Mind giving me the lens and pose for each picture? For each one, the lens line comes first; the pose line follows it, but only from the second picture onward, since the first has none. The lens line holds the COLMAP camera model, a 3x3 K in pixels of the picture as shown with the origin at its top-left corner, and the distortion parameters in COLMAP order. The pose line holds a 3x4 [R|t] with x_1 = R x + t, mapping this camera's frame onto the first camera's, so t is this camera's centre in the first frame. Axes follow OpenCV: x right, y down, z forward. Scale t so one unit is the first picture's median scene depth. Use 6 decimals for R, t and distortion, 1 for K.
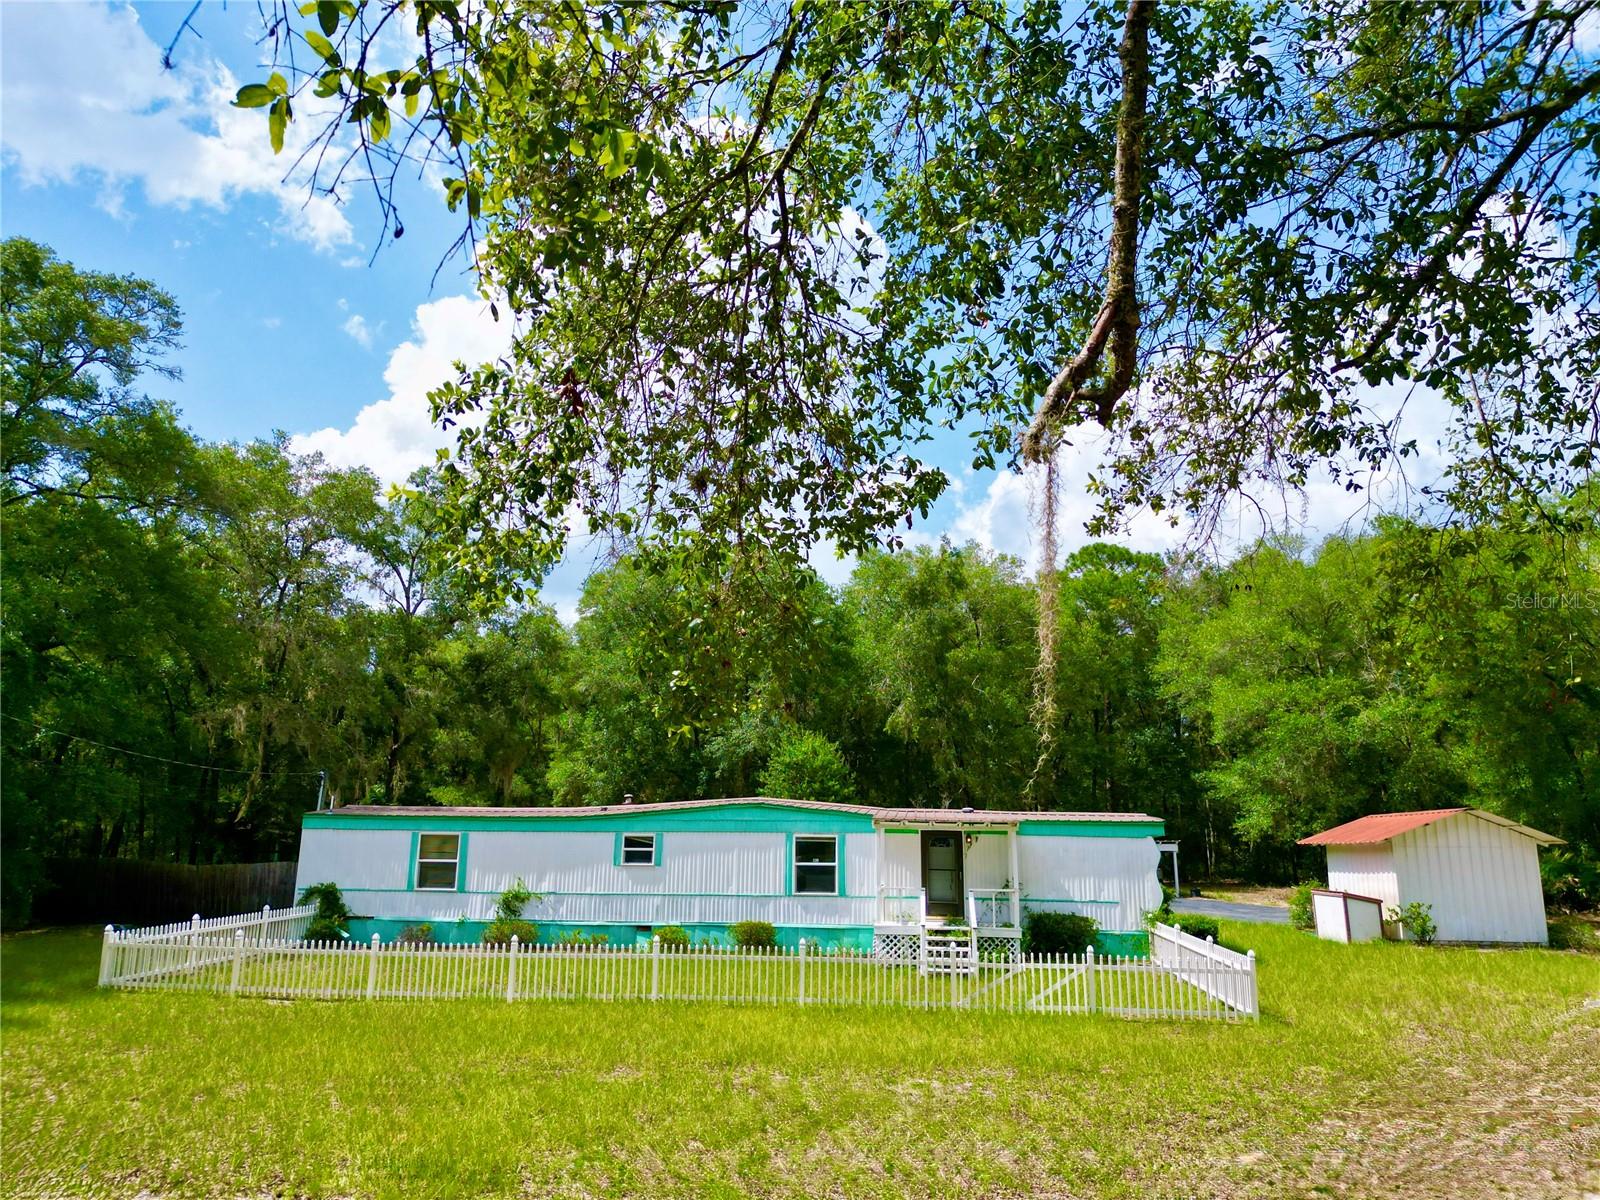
lens RADIAL K [[1109.4, 0, 800.0], [0, 1109.4, 600.0], [0, 0, 1]] dist [0.026121, -0.000645]
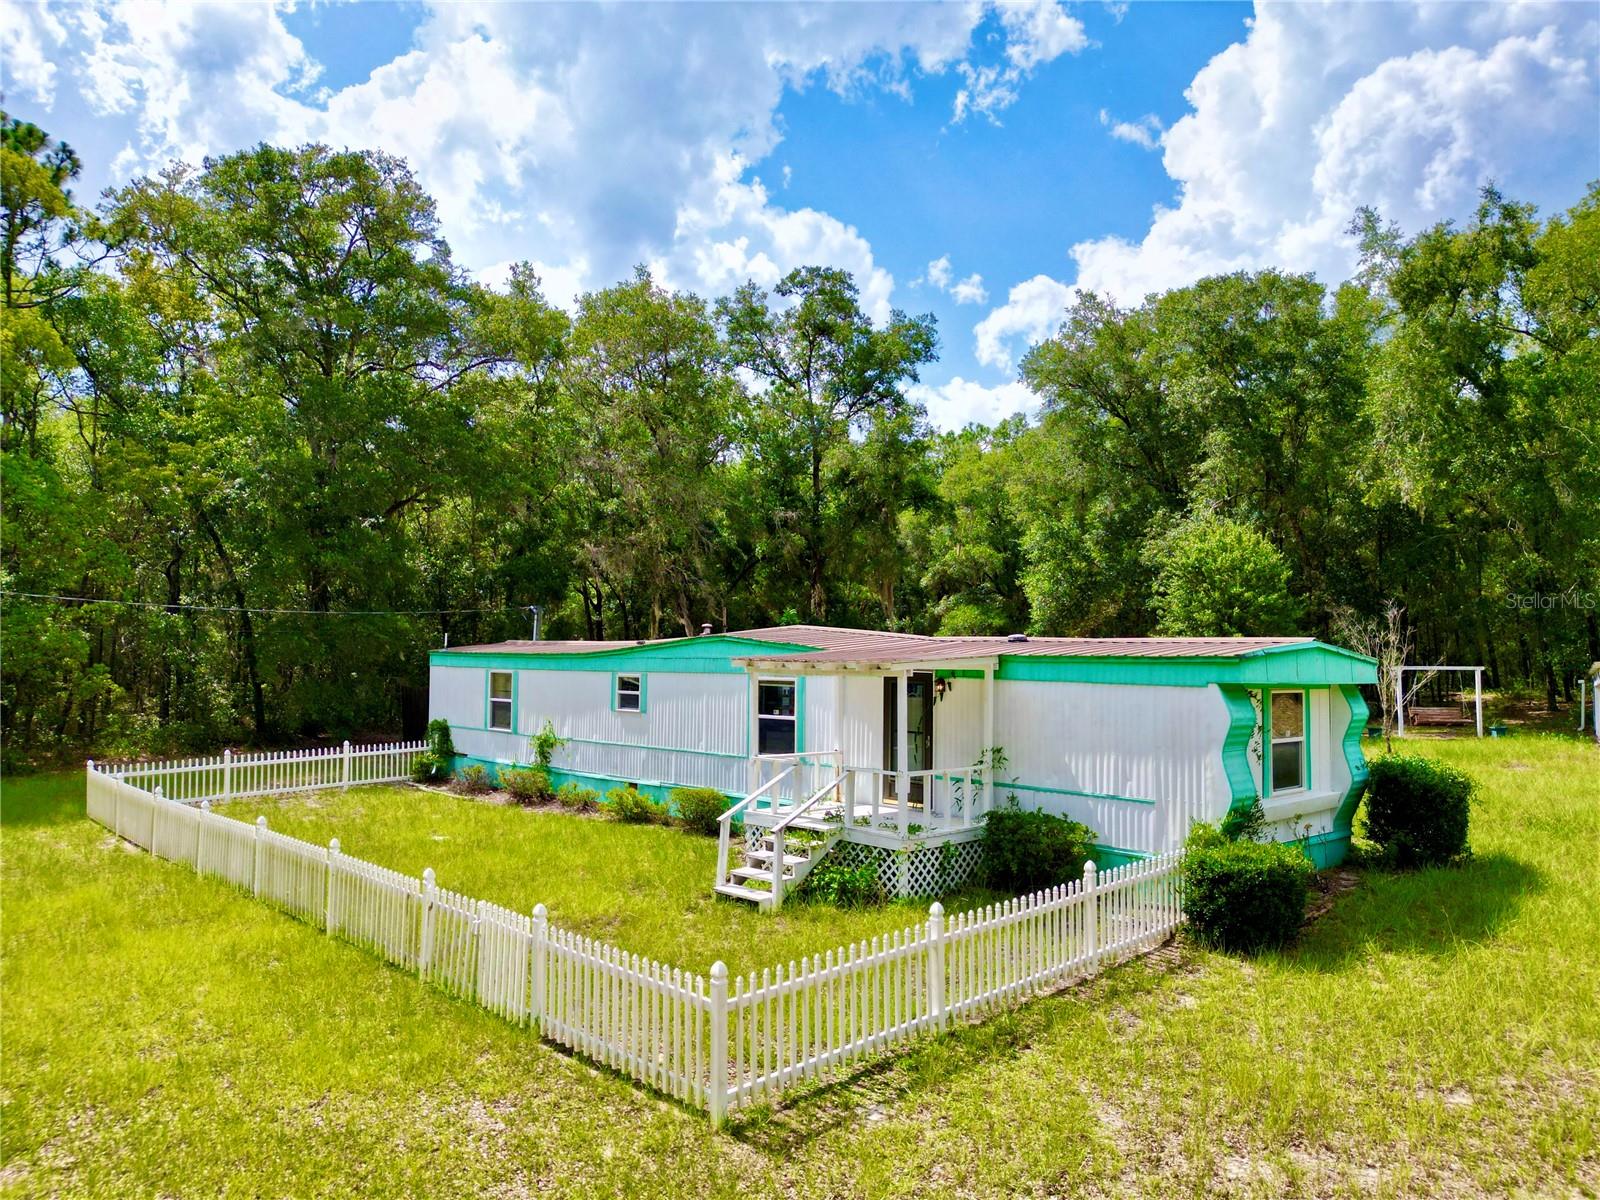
lens RADIAL K [[1109.4, 0, 800.0], [0, 1109.4, 600.0], [0, 0, 1]] dist [0.026121, -0.000645]
pose [[0.746328, -0.040623, -0.664338, 0.506869], [0.154033, 0.981580, 0.113022, 0.083696], [0.647510, -0.186682, 0.738838, 0.489699]]
